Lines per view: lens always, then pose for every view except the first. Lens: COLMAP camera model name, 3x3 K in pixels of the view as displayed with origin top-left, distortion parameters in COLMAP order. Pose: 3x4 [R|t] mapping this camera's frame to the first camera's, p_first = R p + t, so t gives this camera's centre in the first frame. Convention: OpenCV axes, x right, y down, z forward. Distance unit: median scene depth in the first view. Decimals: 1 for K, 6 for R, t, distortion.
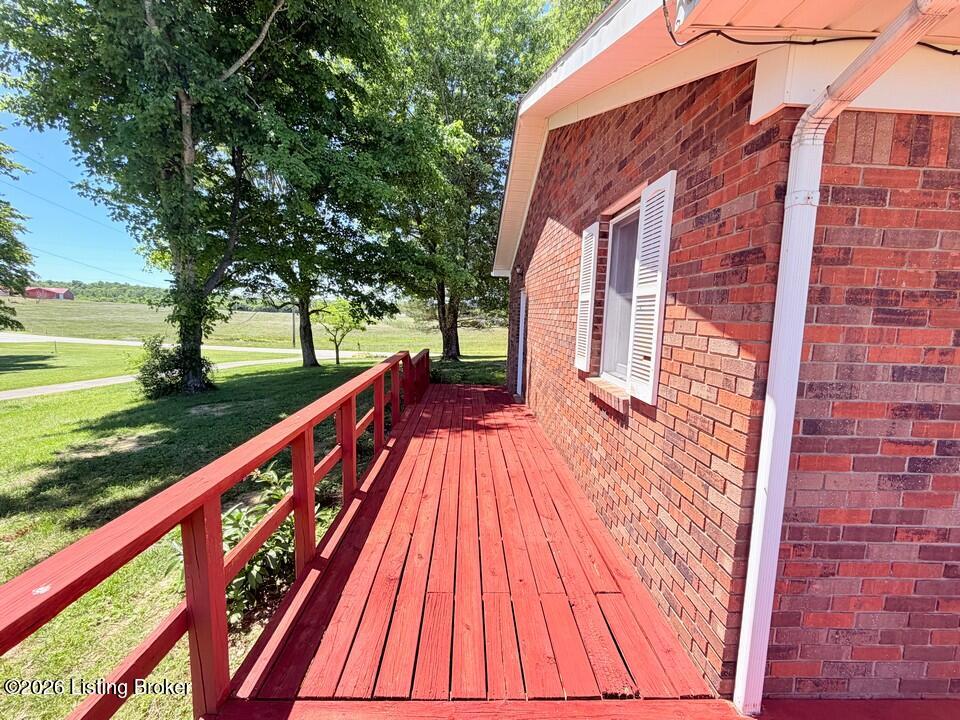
lens RADIAL K [[419.0, 0, 480.5], [0, 419.0, 359.9], [0, 0, 1]] dist [0.001113, -0.000996]
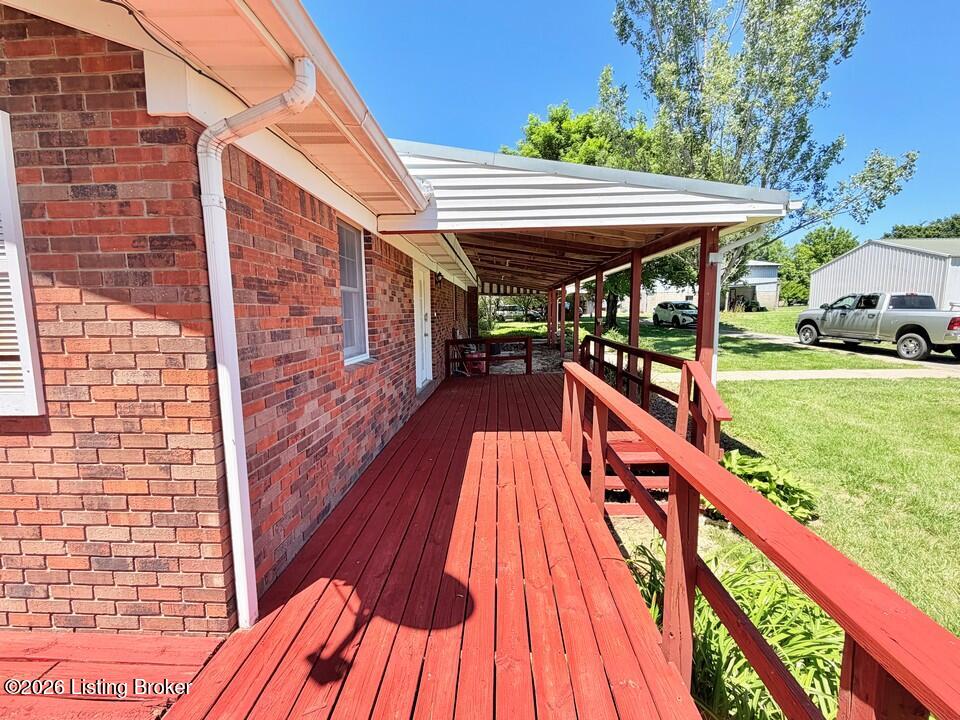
lens RADIAL K [[419.0, 0, 478.2], [0, 419.0, 359.1], [0, 0, 1]] dist [0.001113, -0.000996]
pose [[0.075201, -0.145754, 0.986459, -0.405536], [0.123940, 0.982955, 0.135788, 0.000765], [-0.989436, 0.112050, 0.091984, 0.150878]]
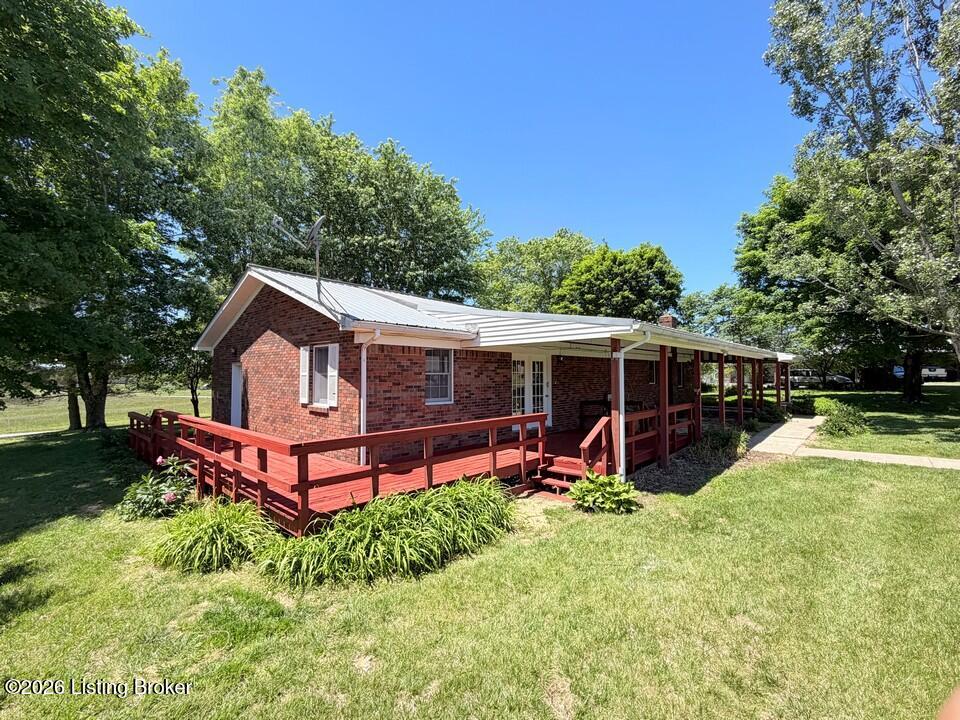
lens RADIAL K [[419.0, 0, 483.0], [0, 419.0, 360.5], [0, 0, 1]] dist [0.001113, -0.000996]
pose [[0.699867, -0.010084, 0.714202, -1.781057], [0.102927, 0.990888, -0.086871, 0.223170], [-0.706818, 0.134309, 0.694528, -3.395461]]
